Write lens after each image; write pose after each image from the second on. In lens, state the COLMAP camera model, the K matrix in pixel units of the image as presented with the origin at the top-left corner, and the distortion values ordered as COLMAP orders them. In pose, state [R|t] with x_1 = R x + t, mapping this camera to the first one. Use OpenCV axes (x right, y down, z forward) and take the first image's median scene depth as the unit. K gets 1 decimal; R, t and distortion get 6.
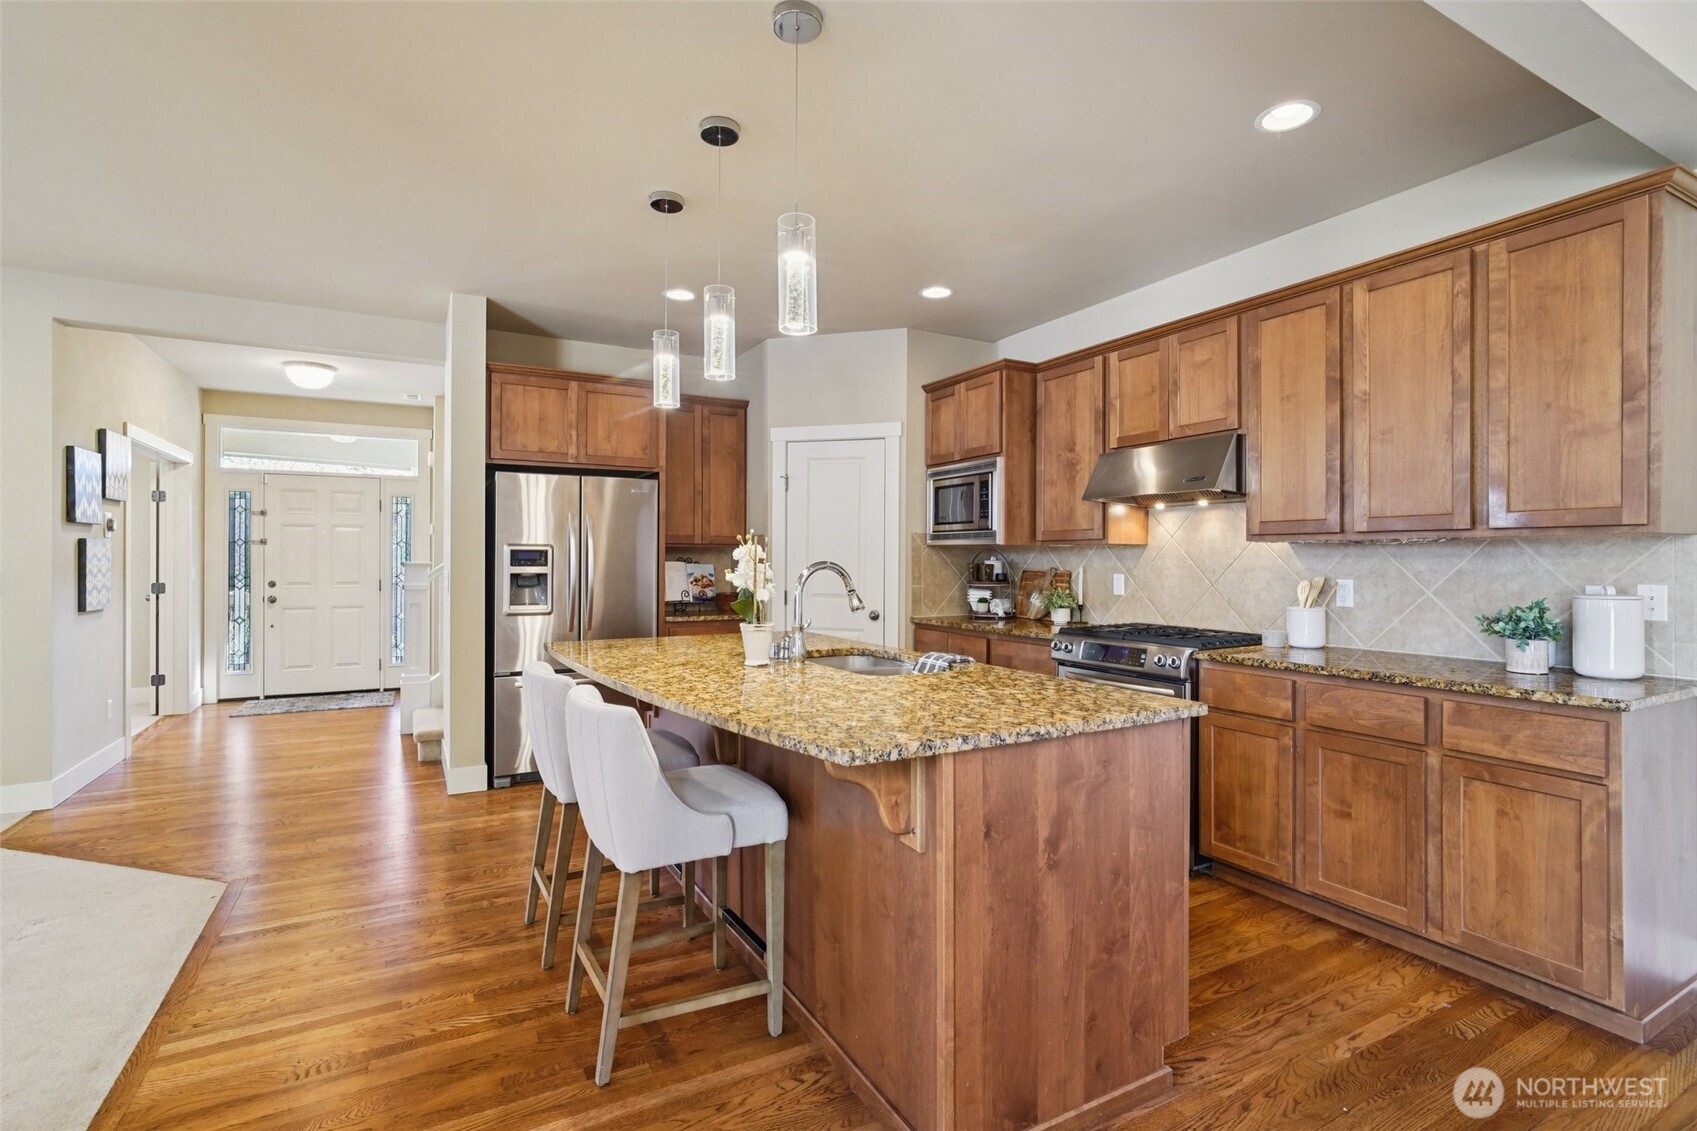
lens RADIAL K [[802.2, 0, 850.8], [0, 802.2, 559.4], [0, 0, 1]] dist [-0.011777, 0.003182]
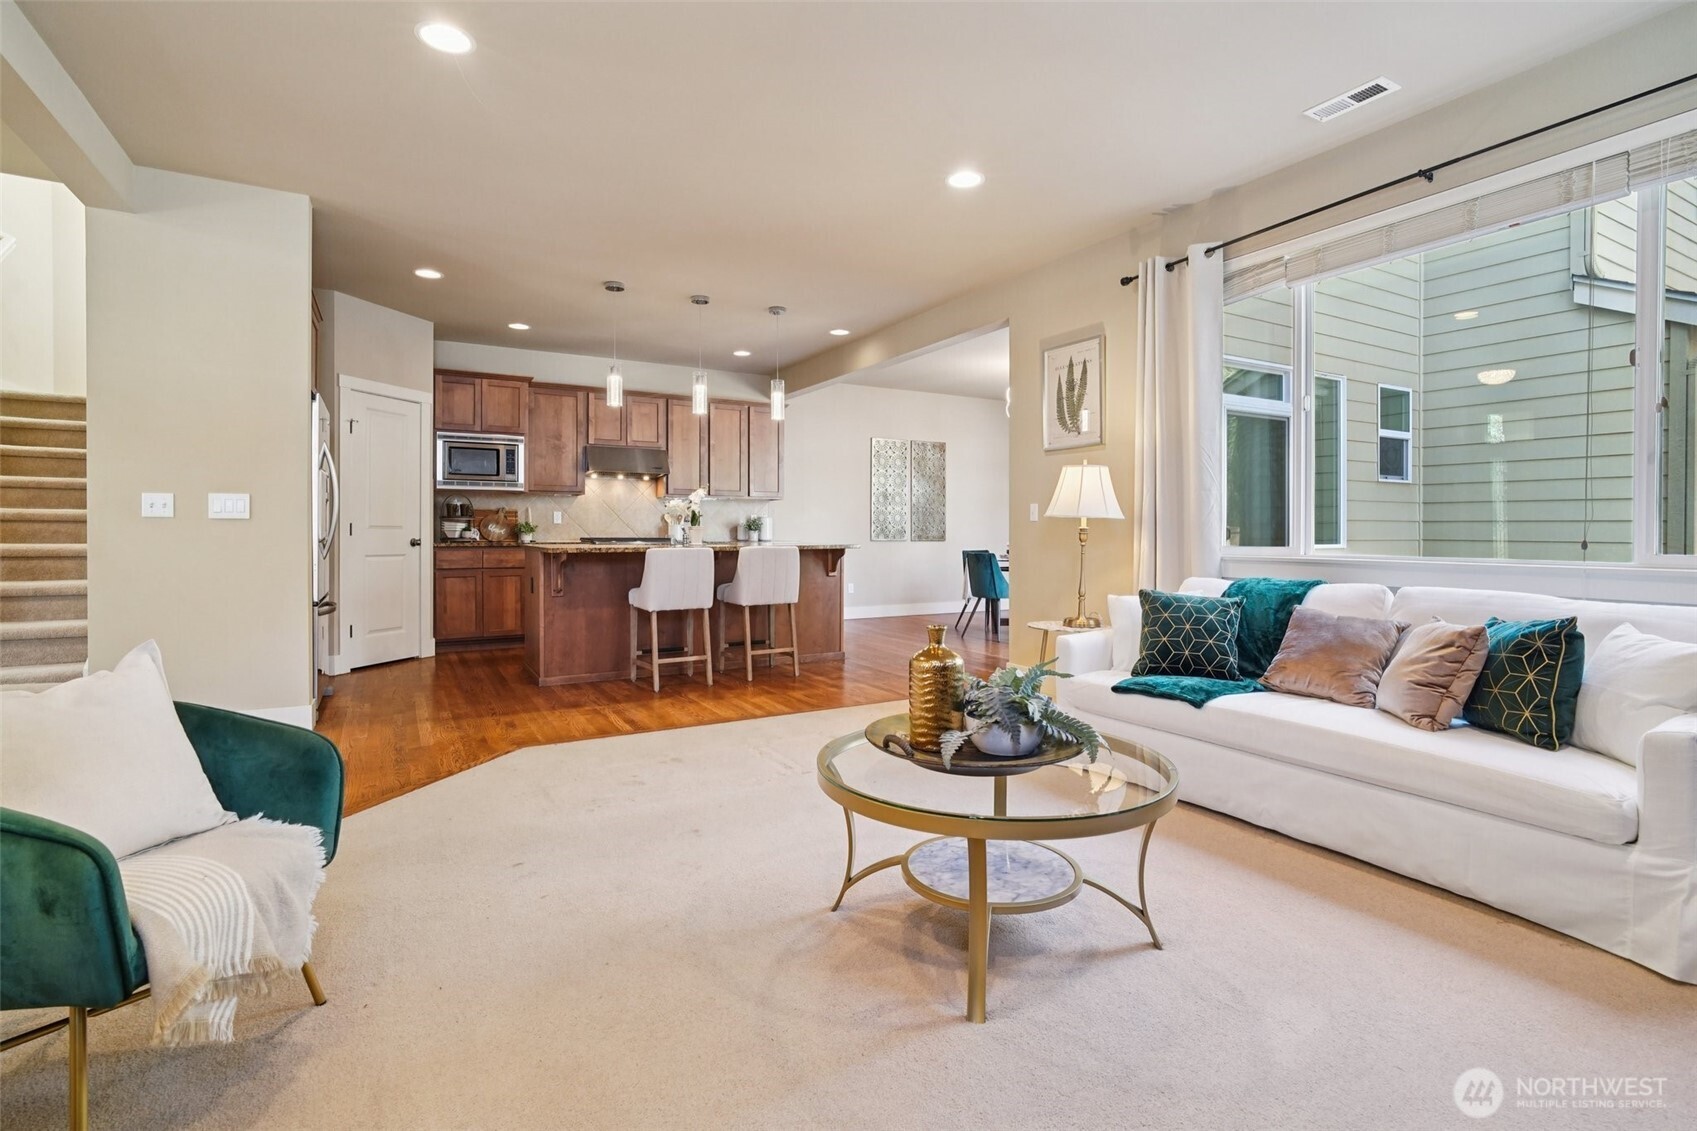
lens RADIAL K [[802.2, 0, 864.4], [0, 802.2, 535.3], [0, 0, 1]] dist [-0.011777, 0.003182]
pose [[-0.024571, -0.007482, 0.999670, -1.463307], [-0.005973, 0.999955, 0.007337, 0.054036], [-0.999680, -0.005791, -0.024614, 0.373648]]
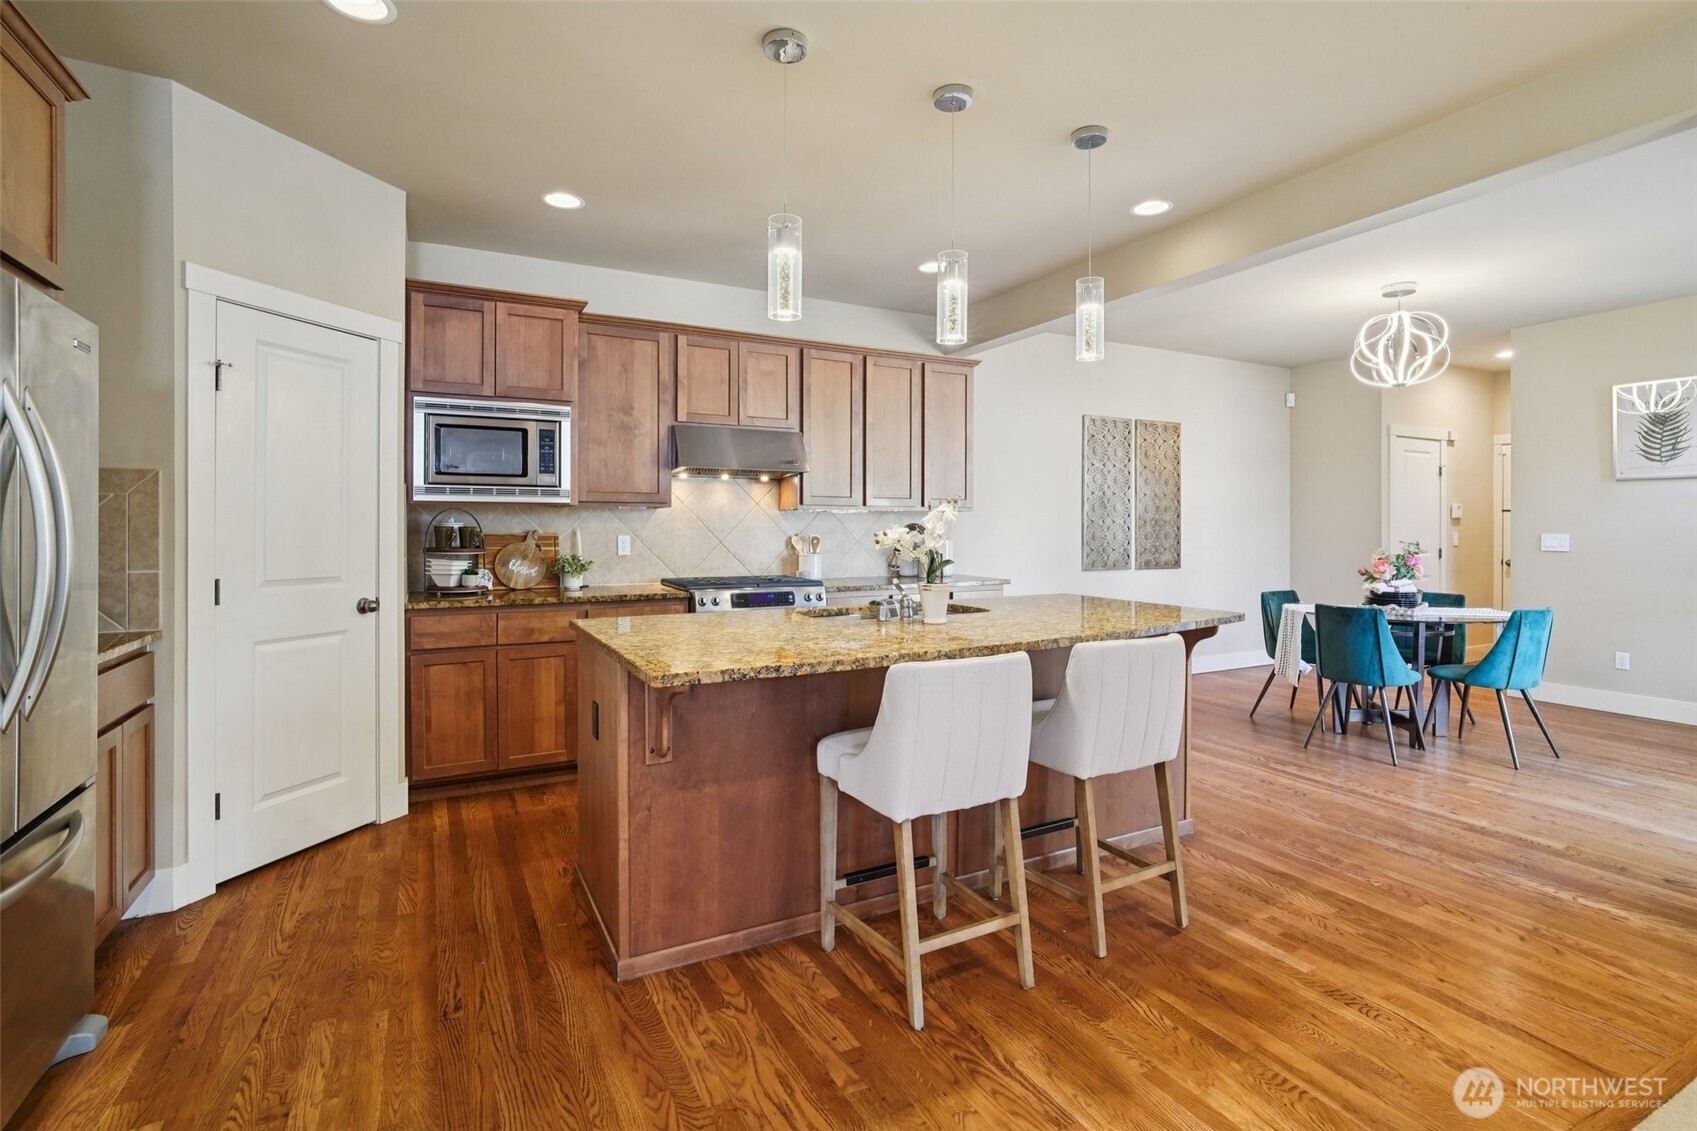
lens RADIAL K [[802.2, 0, 871.0], [0, 802.2, 527.8], [0, 0, 1]] dist [-0.011777, 0.003182]
pose [[0.004038, -0.005588, 0.999976, -0.729989], [-0.004056, 0.999976, 0.005605, 0.001191], [-0.999984, -0.004078, 0.004015, 0.679907]]
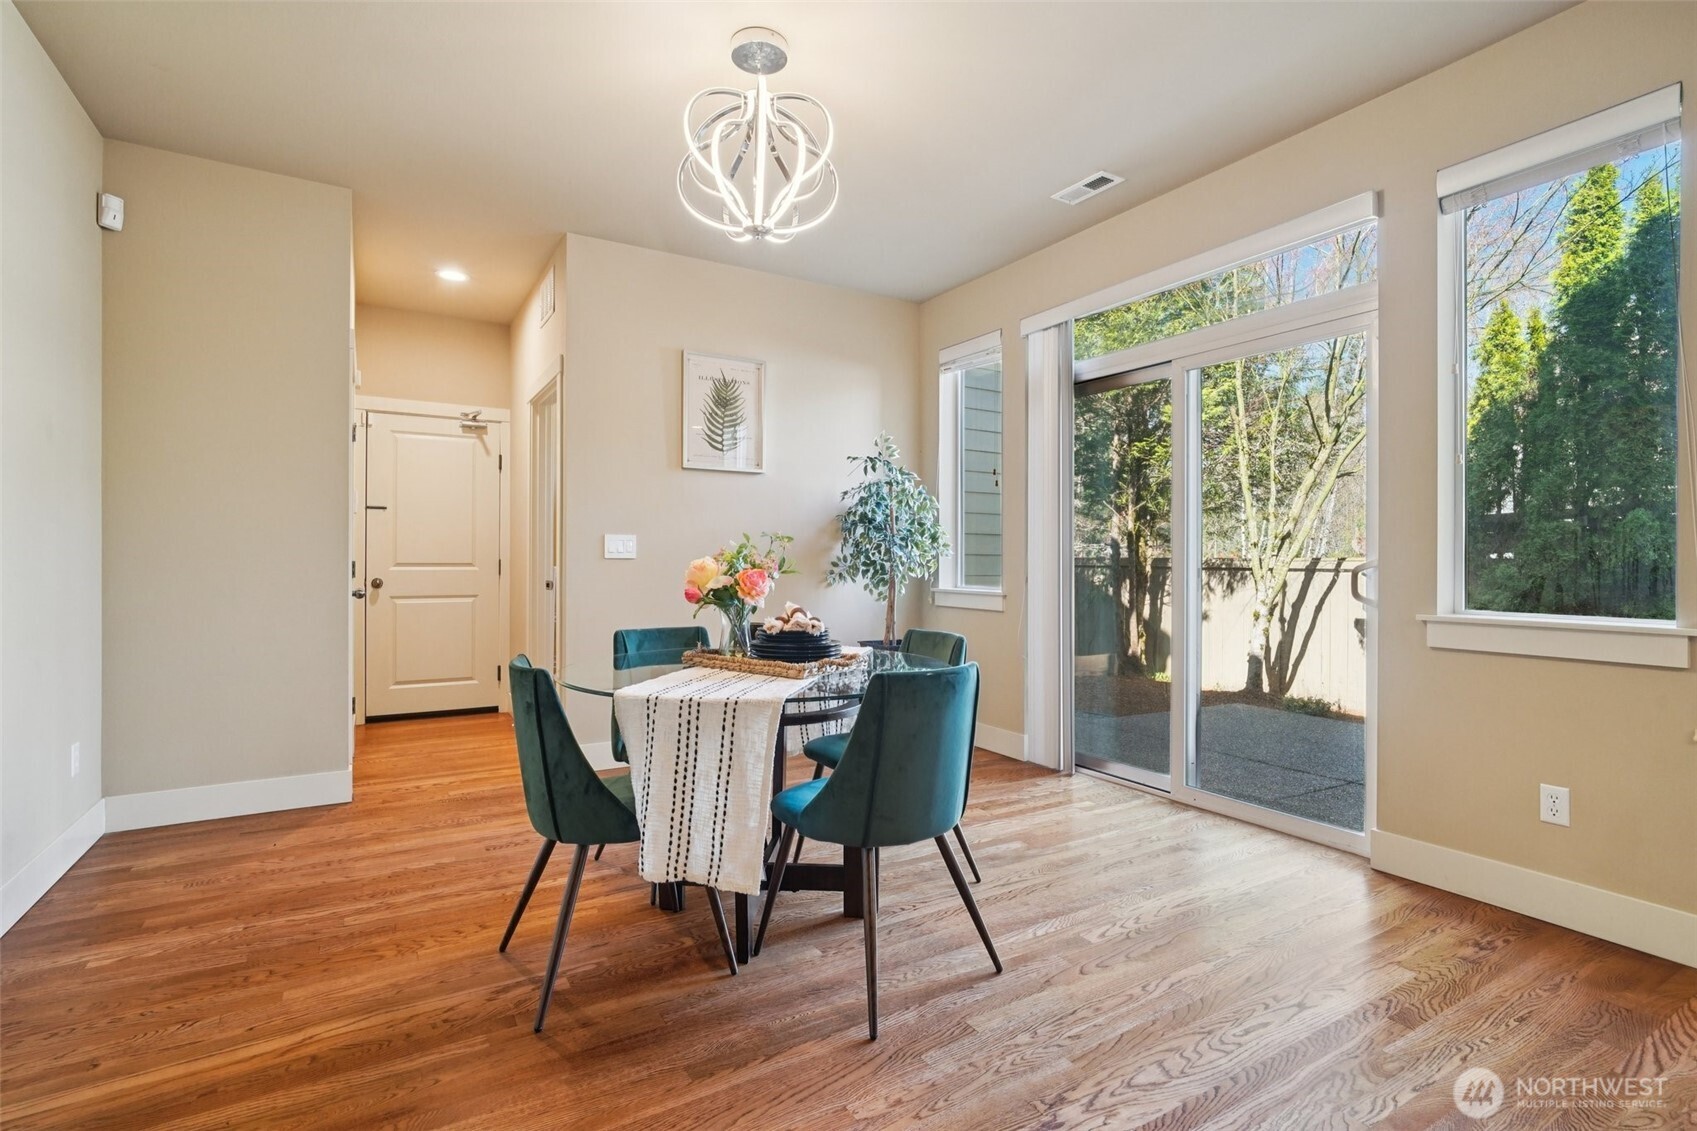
lens RADIAL K [[802.2, 0, 864.0], [0, 802.2, 562.8], [0, 0, 1]] dist [-0.011777, 0.003182]
pose [[-0.999229, -0.005558, -0.038865, 0.363686], [-0.005689, 0.999979, 0.003239, 0.043701], [0.038846, 0.003458, -0.999239, 0.523603]]
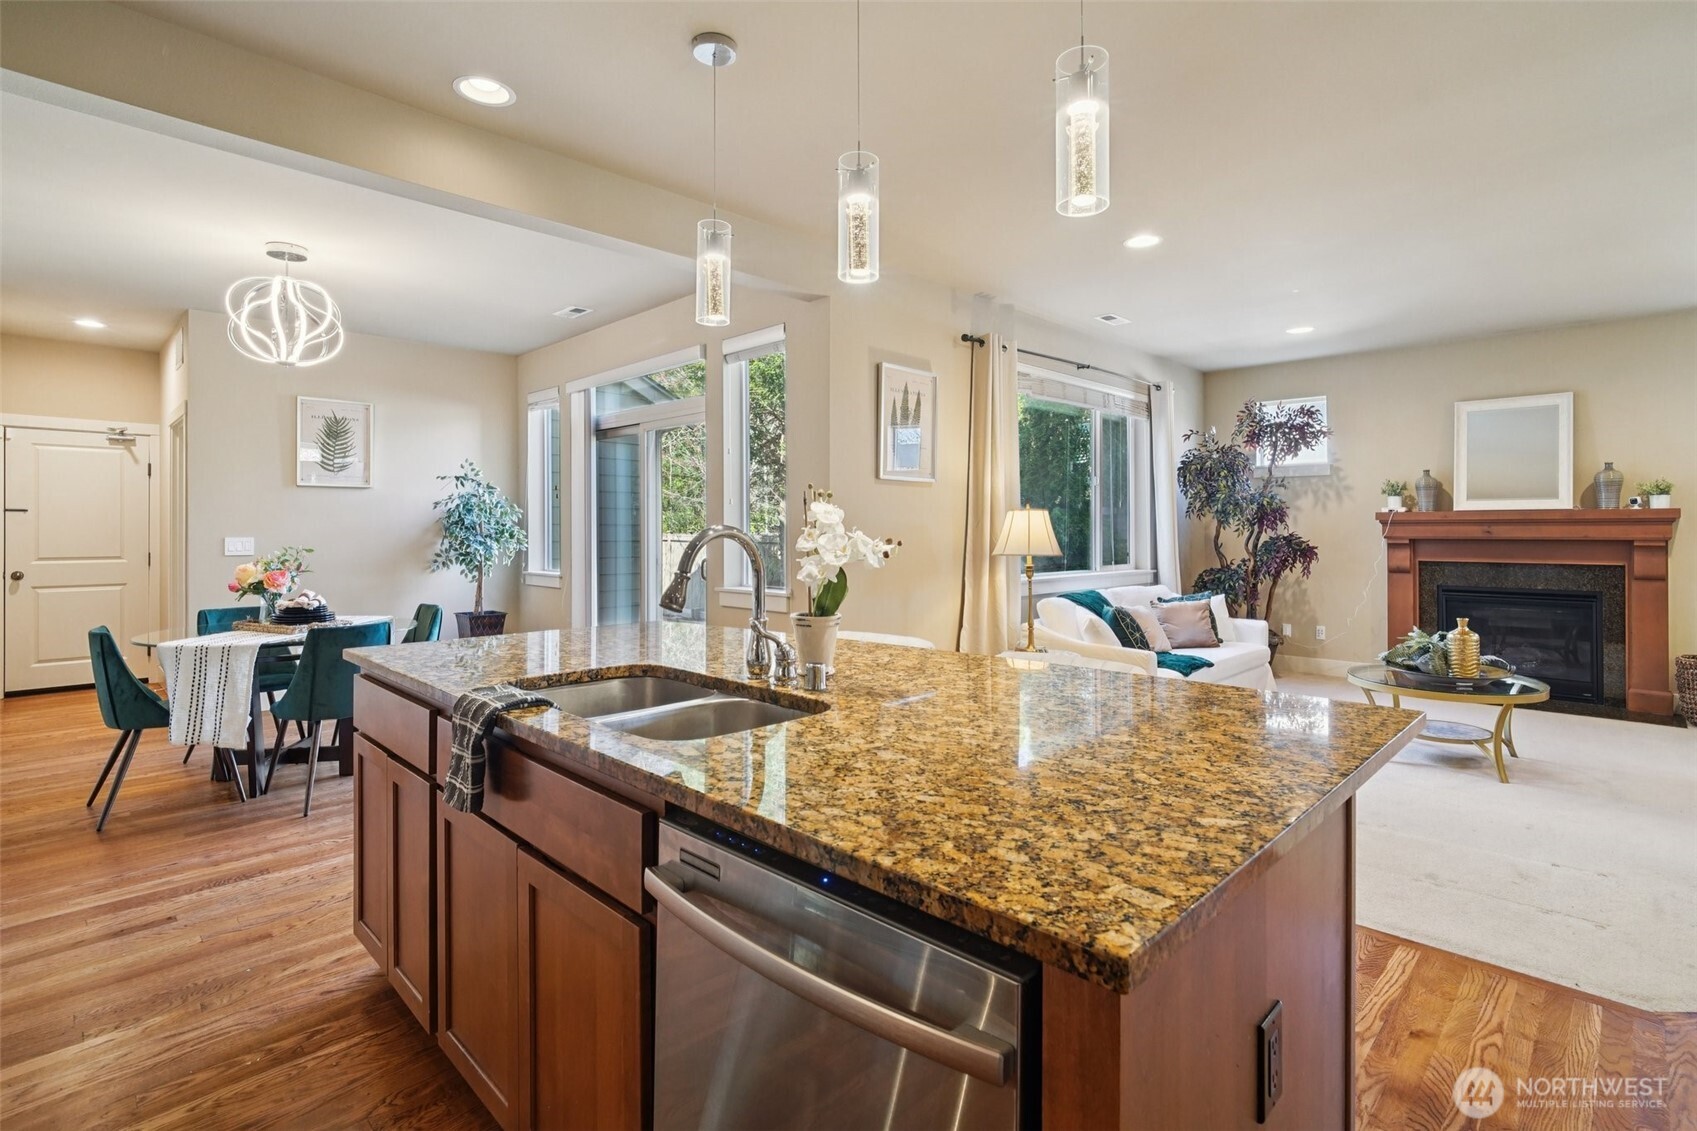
lens RADIAL K [[802.2, 0, 854.8], [0, 802.2, 528.1], [0, 0, 1]] dist [-0.011777, 0.003182]
pose [[-0.959967, 0.000355, -0.280112, 0.026283], [0.001103, 0.999996, -0.002511, 0.002998], [0.280110, -0.002719, -0.959964, 1.051408]]
